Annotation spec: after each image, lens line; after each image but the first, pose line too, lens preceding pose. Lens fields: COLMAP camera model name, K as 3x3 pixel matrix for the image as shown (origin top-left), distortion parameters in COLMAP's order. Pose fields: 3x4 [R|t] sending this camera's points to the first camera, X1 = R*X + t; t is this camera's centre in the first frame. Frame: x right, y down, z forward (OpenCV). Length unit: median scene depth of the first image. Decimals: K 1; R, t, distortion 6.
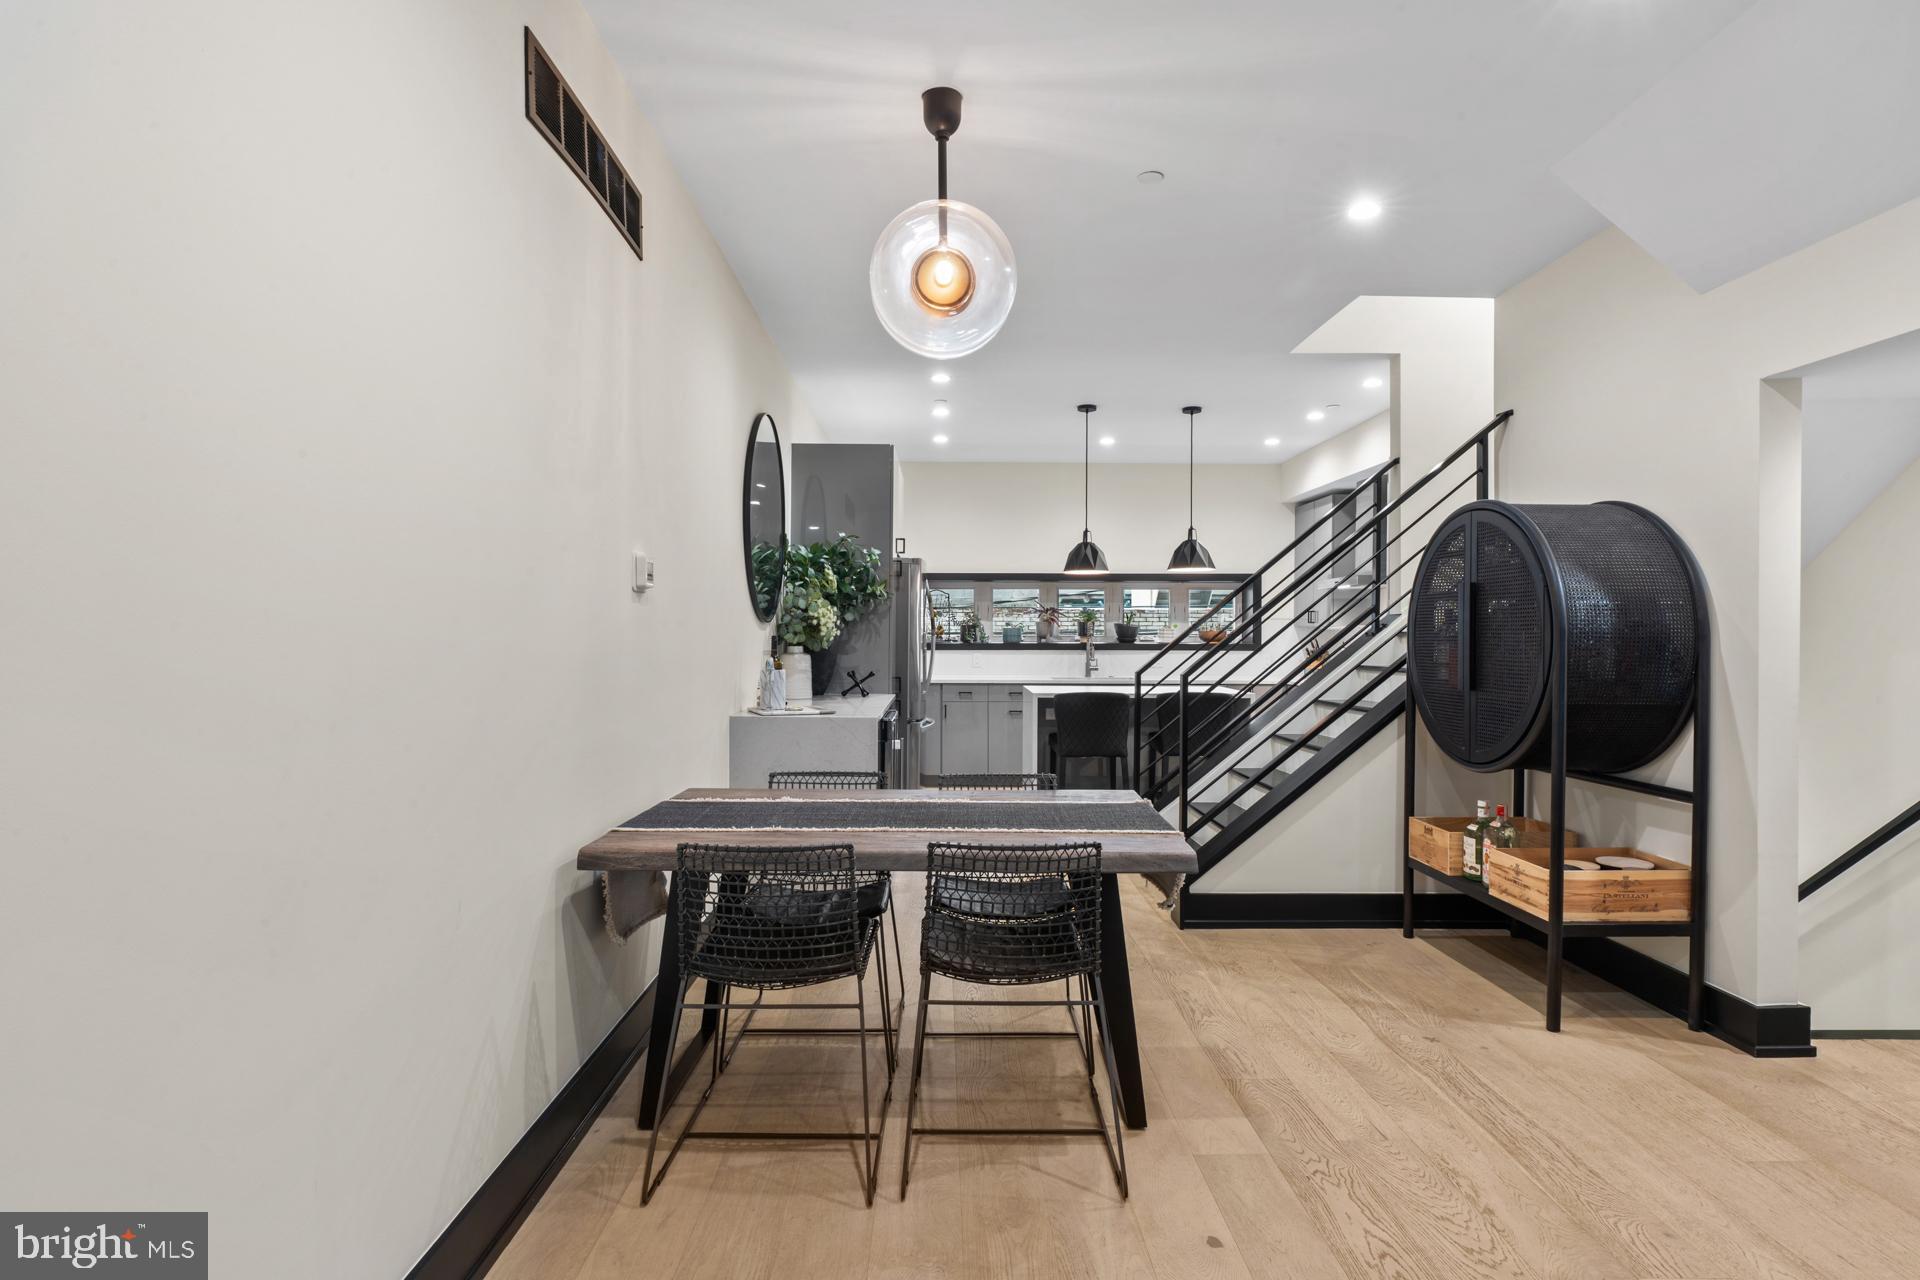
lens RADIAL K [[964.4, 0, 963.9], [0, 964.4, 644.7], [0, 0, 1]] dist [-0.003384, -0.000289]
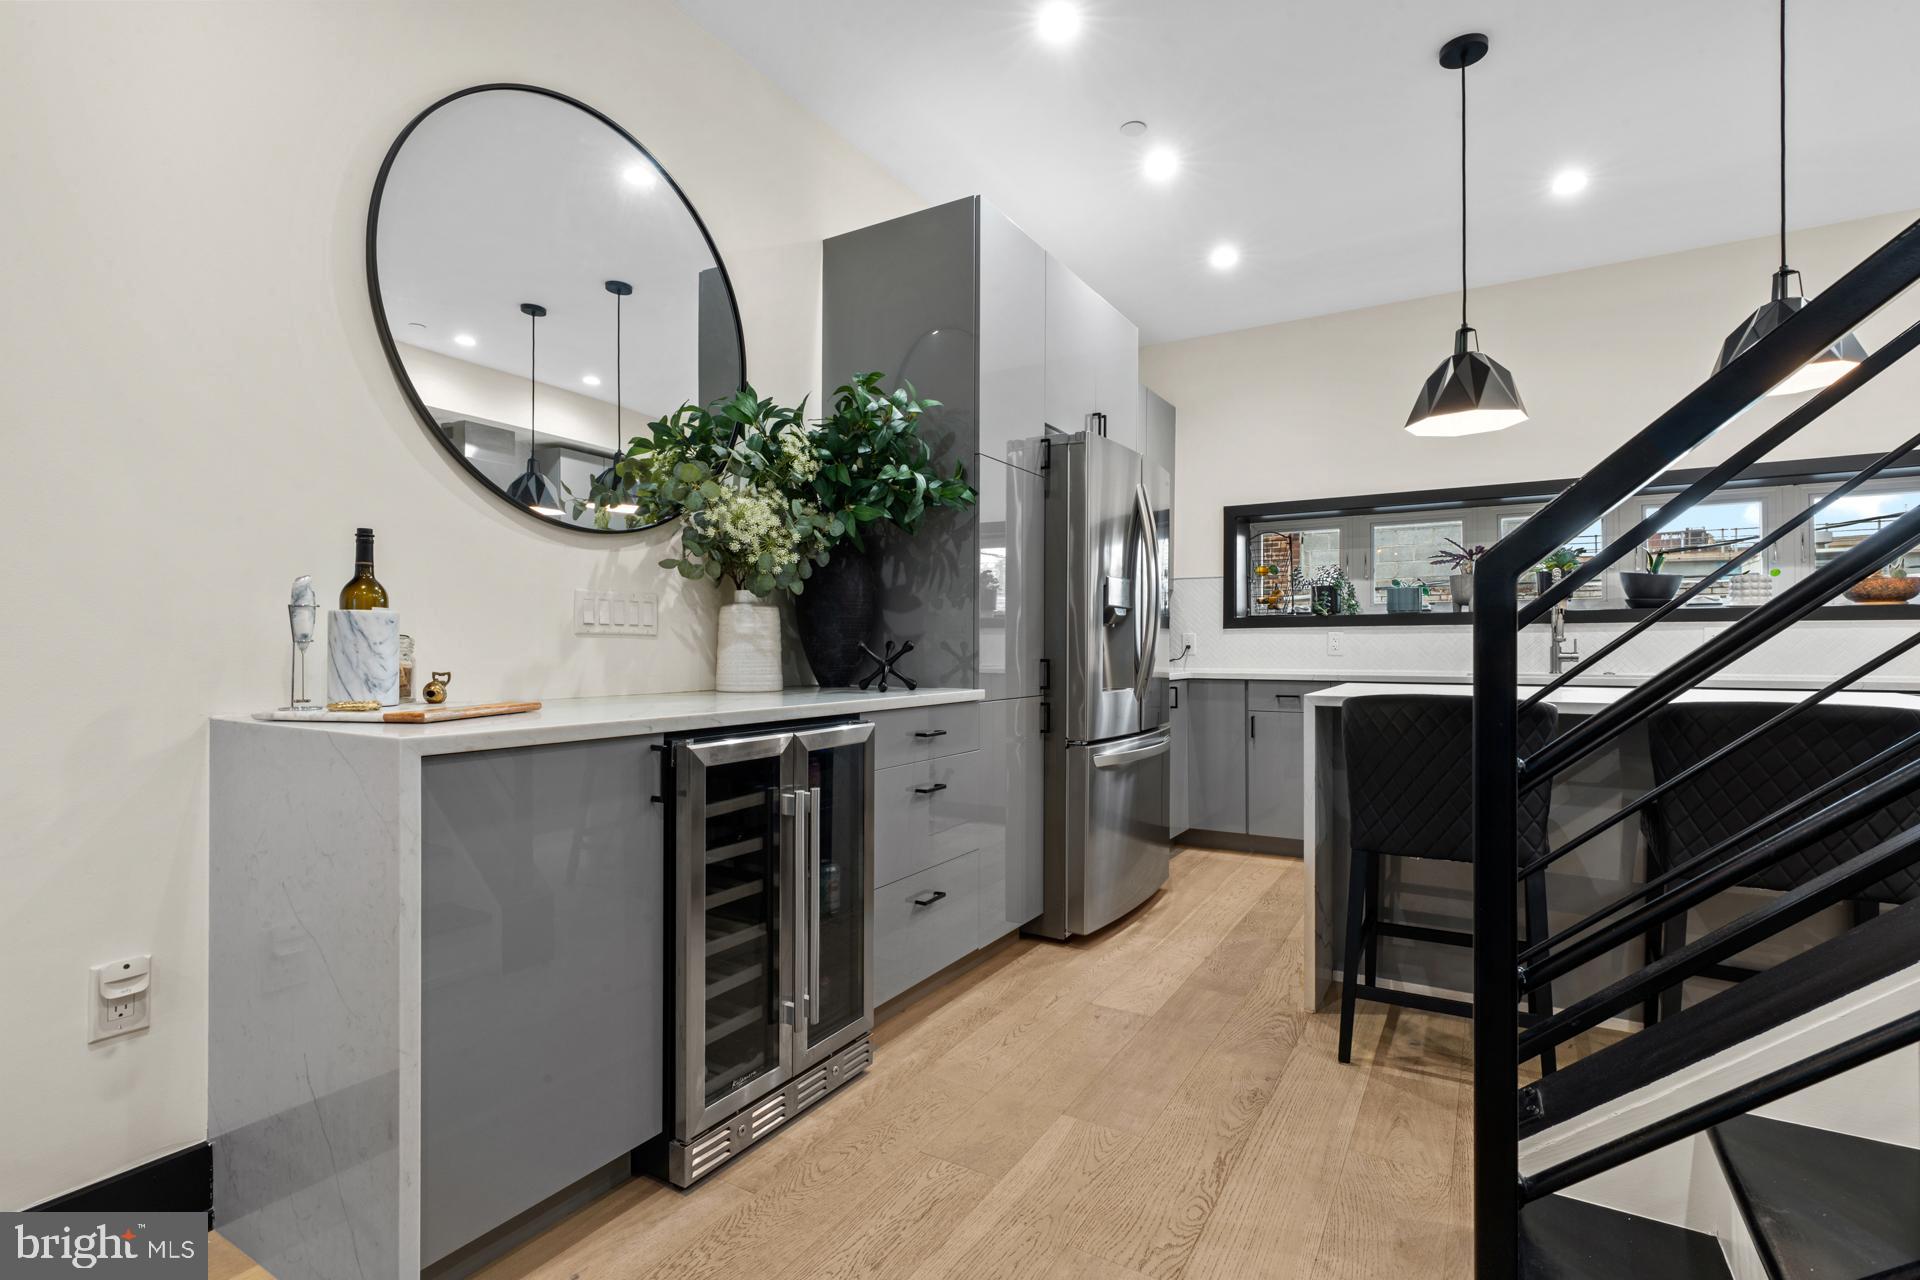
lens RADIAL K [[903.7, 0, 963.5], [0, 903.7, 645.6], [0, 0, 1]] dist [-0.000927, -0.000677]
pose [[0.849590, -0.001624, -0.527442, 0.214953], [-0.001873, 0.999980, -0.006095, 0.040902], [0.527441, 0.006166, 0.849569, 0.762627]]
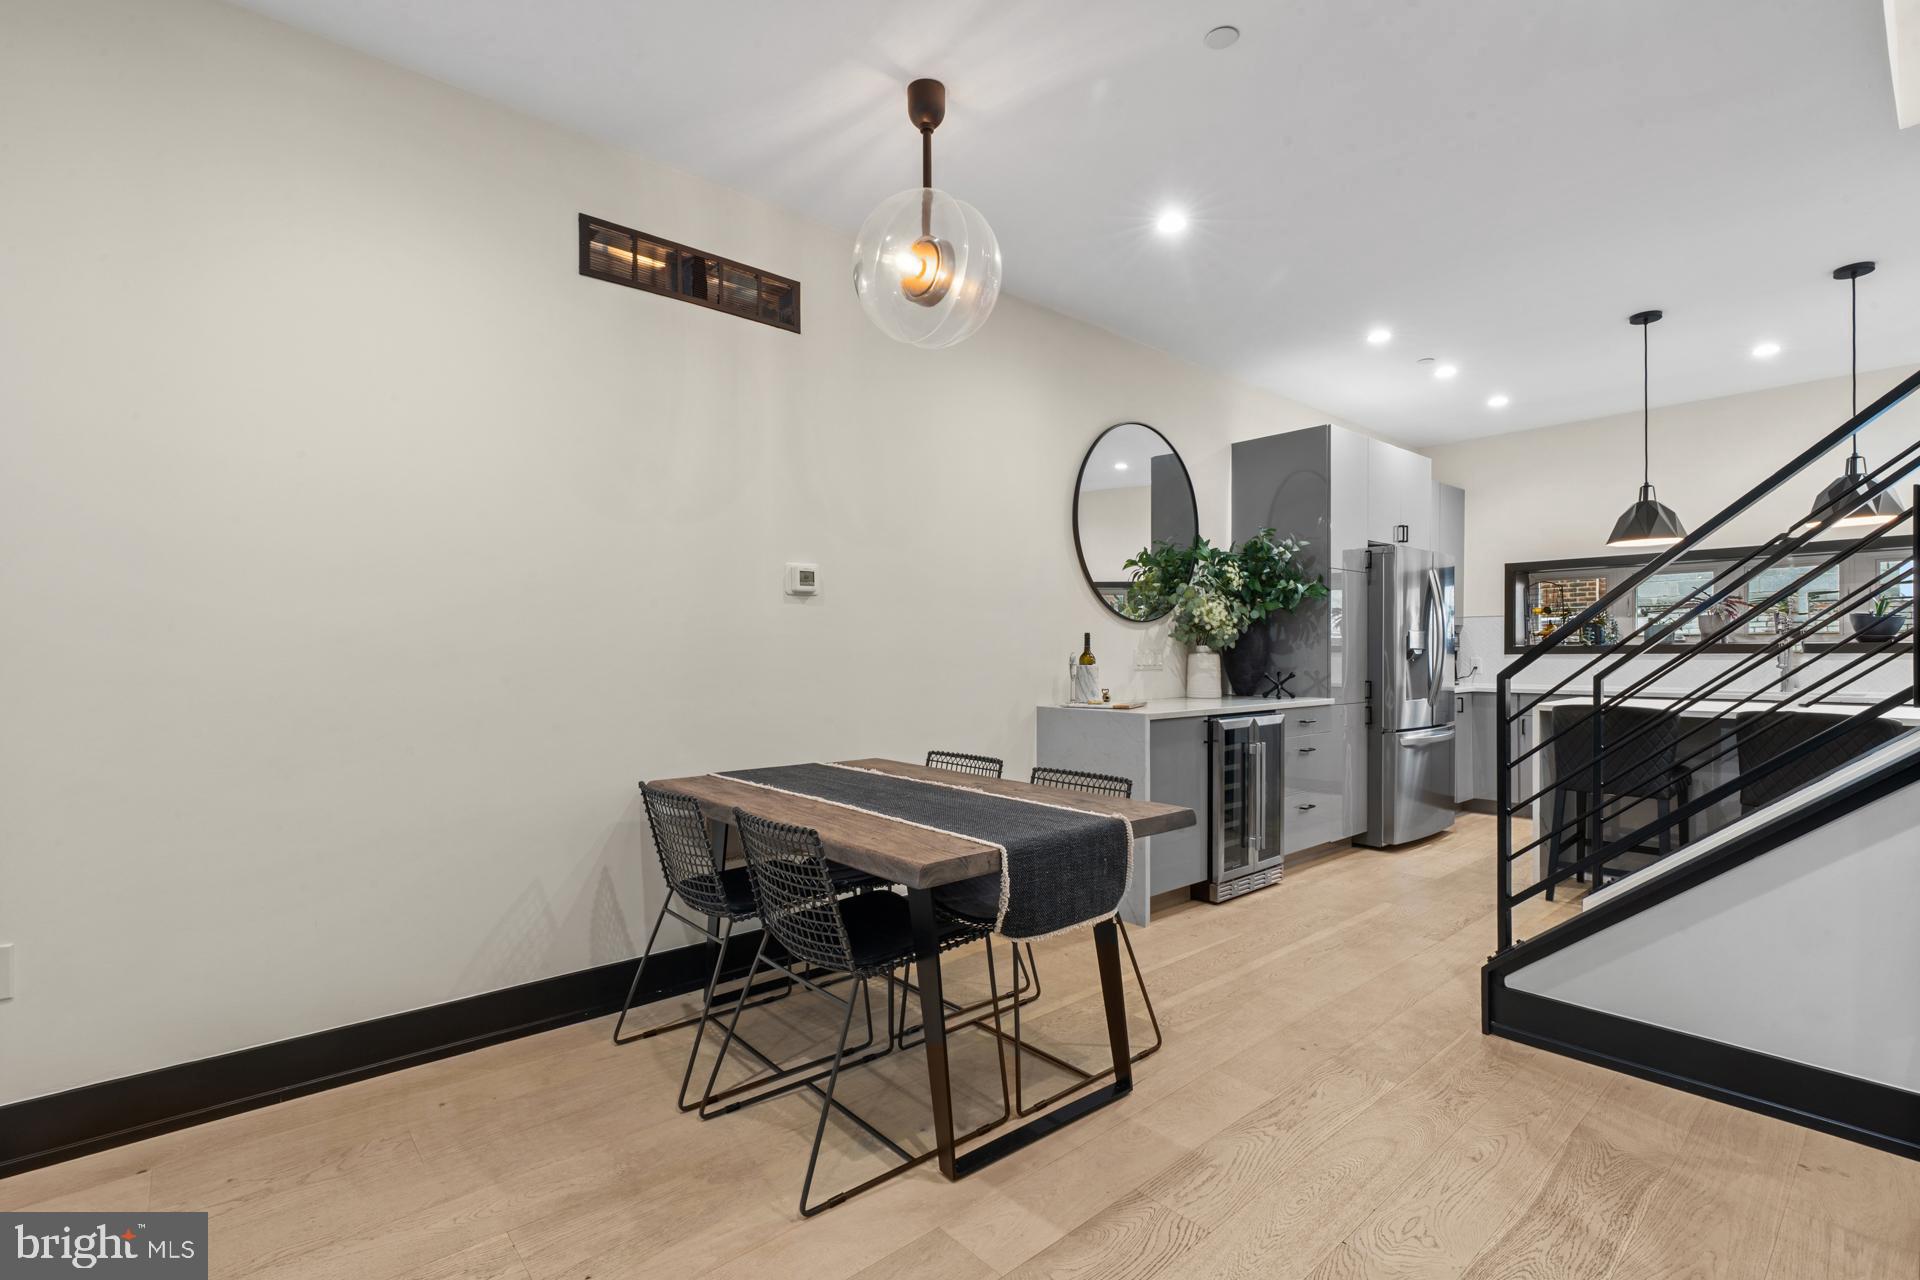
lens RADIAL K [[867.1, 0, 972.1], [0, 867.1, 655.0], [0, 0, 1]] dist [-0.002349, 0.000927]
pose [[0.649193, -0.000913, -0.760624, 0.421936], [-0.000191, 0.999999, -0.001363, 0.015265], [0.760624, 0.001030, 0.649192, 0.268420]]
